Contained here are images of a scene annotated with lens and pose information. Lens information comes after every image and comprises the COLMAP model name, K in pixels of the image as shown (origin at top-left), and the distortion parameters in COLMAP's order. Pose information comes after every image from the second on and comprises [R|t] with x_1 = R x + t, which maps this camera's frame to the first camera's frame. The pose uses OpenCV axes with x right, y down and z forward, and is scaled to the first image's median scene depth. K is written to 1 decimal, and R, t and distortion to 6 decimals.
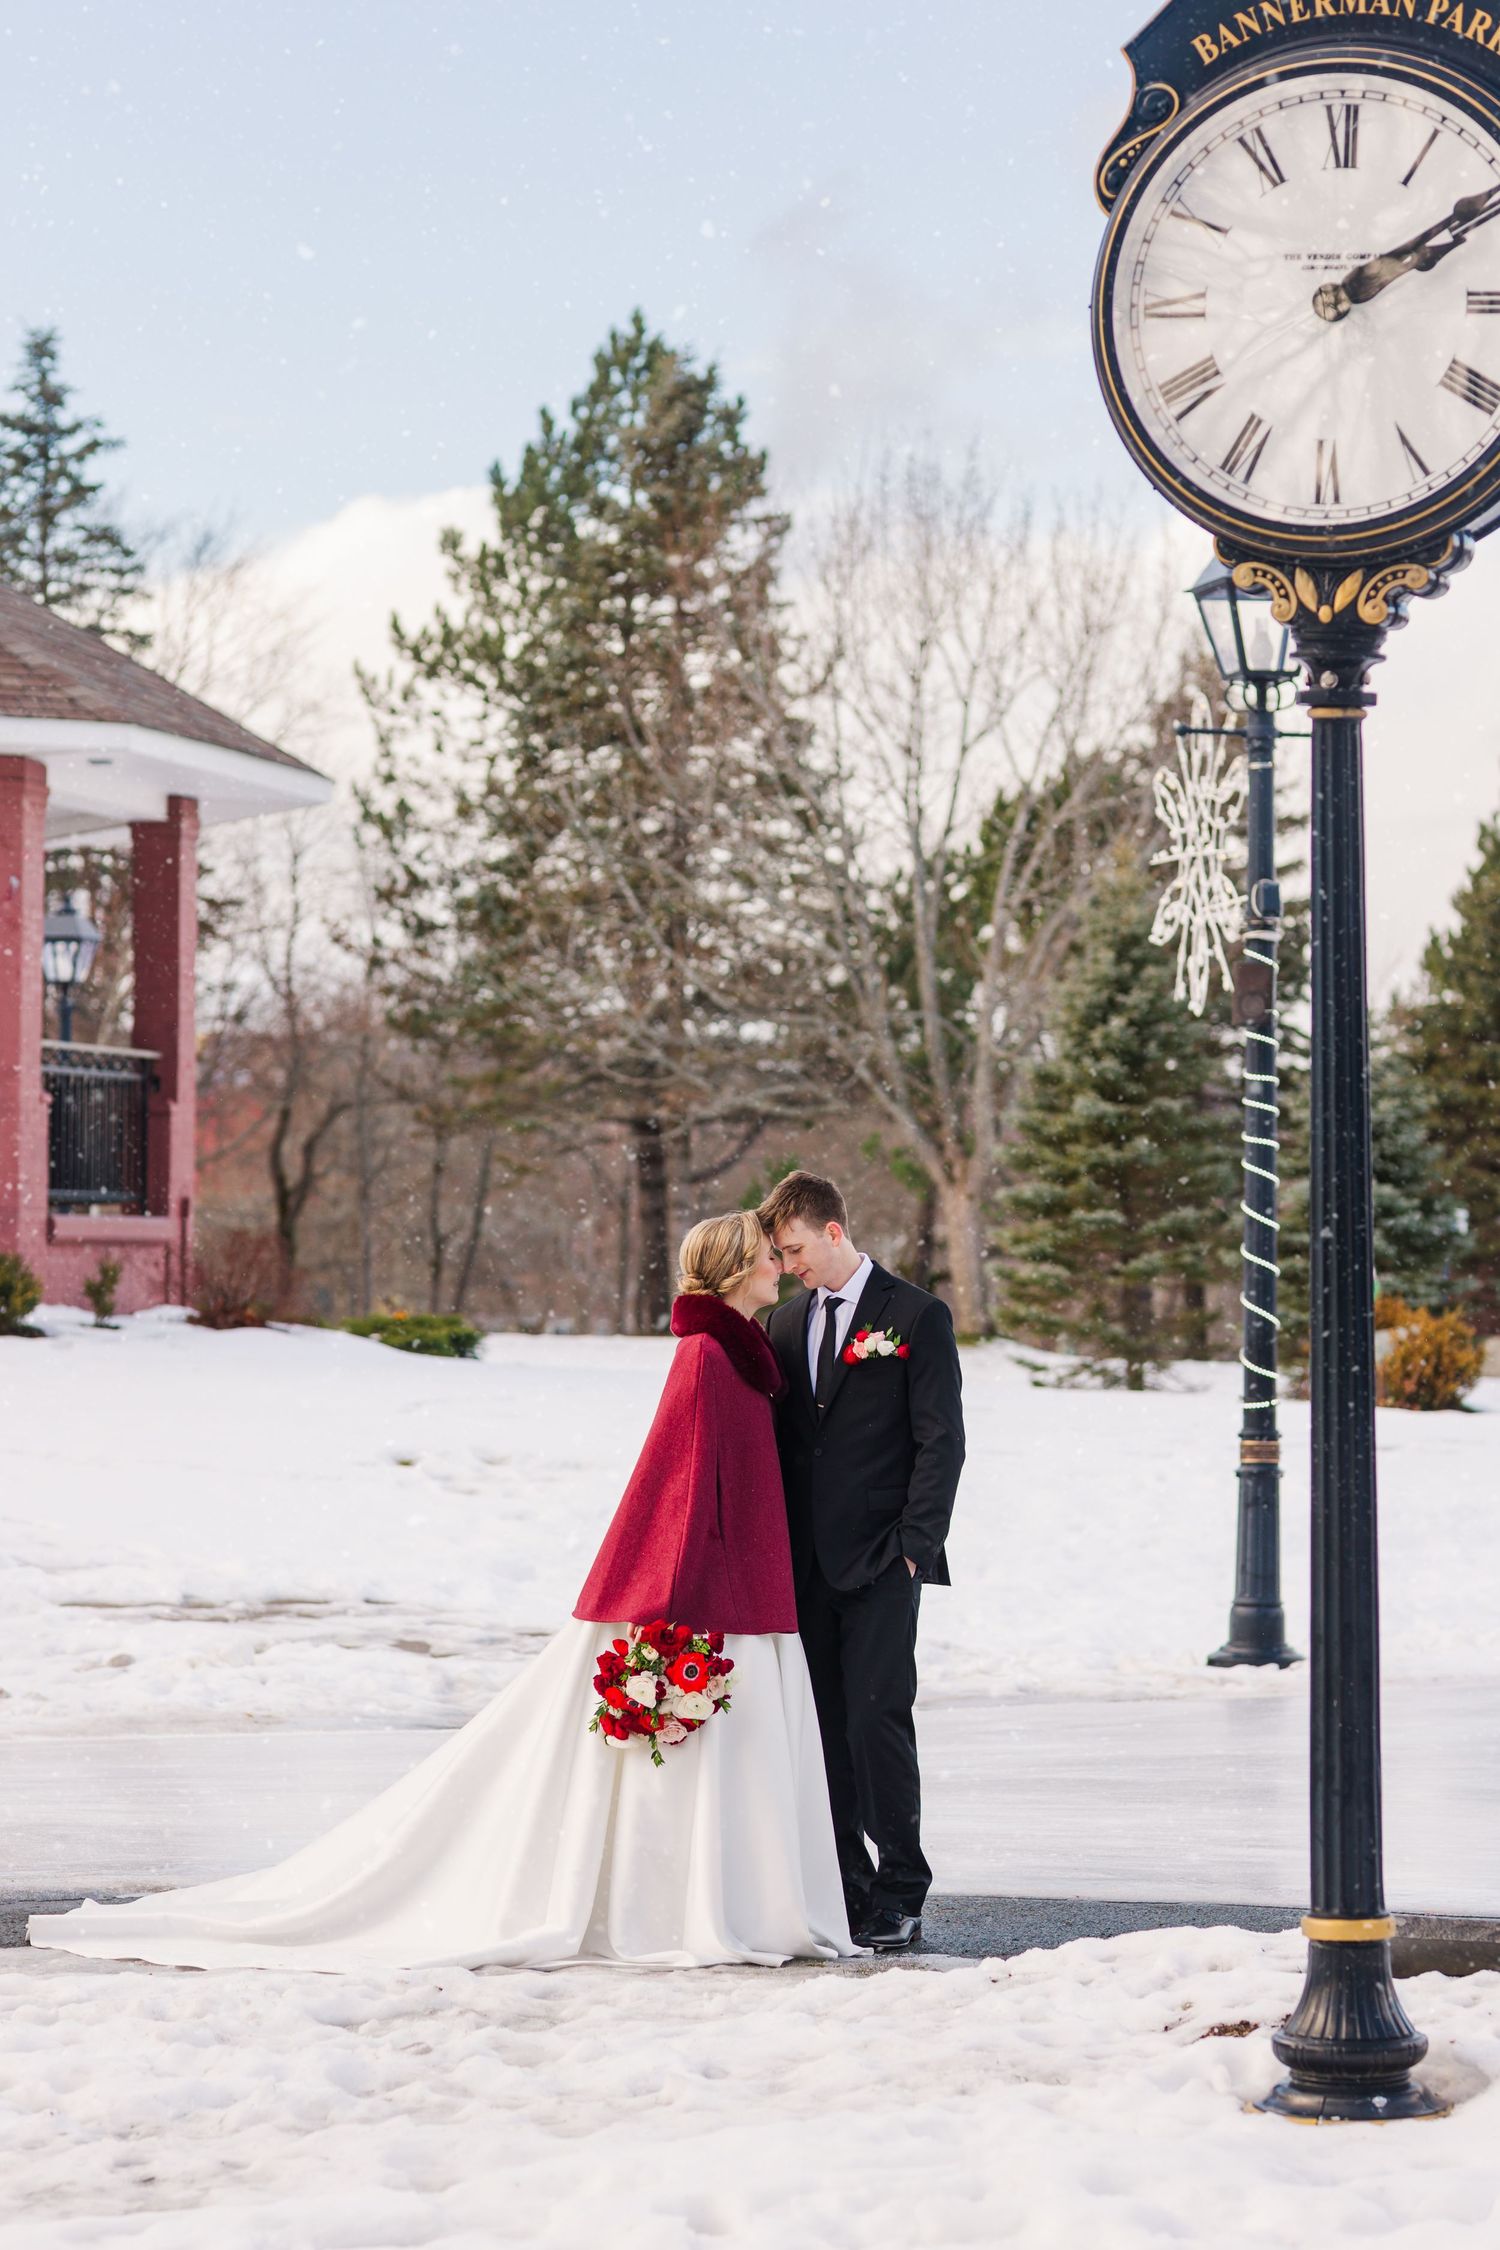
lens RADIAL K [[5582.0, 0, 762.2], [0, 5582.0, 1202.0], [0, 0, 1]] dist [0.033457, -0.619608]
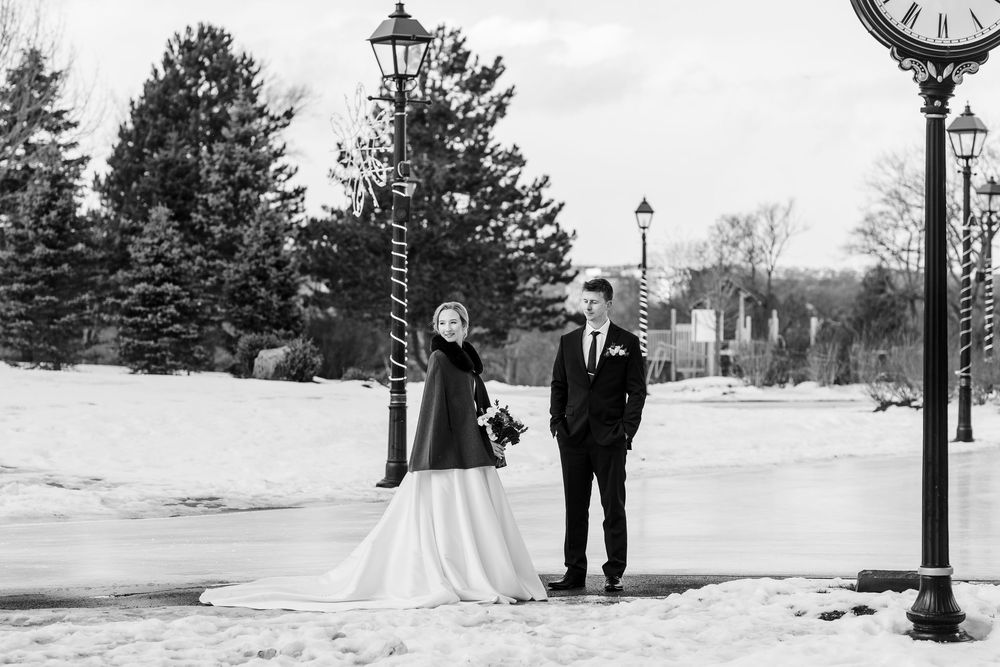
lens RADIAL K [[2480.9, 0, 500.0], [0, 2480.9, 333.5], [0, 0, 1]] dist [0.033457, -0.619608]
pose [[0.941100, 0.000024, 0.338127, -0.108515], [-0.005653, 0.999861, 0.015662, -0.000163], [-0.338080, -0.016651, 0.940970, -0.010771]]
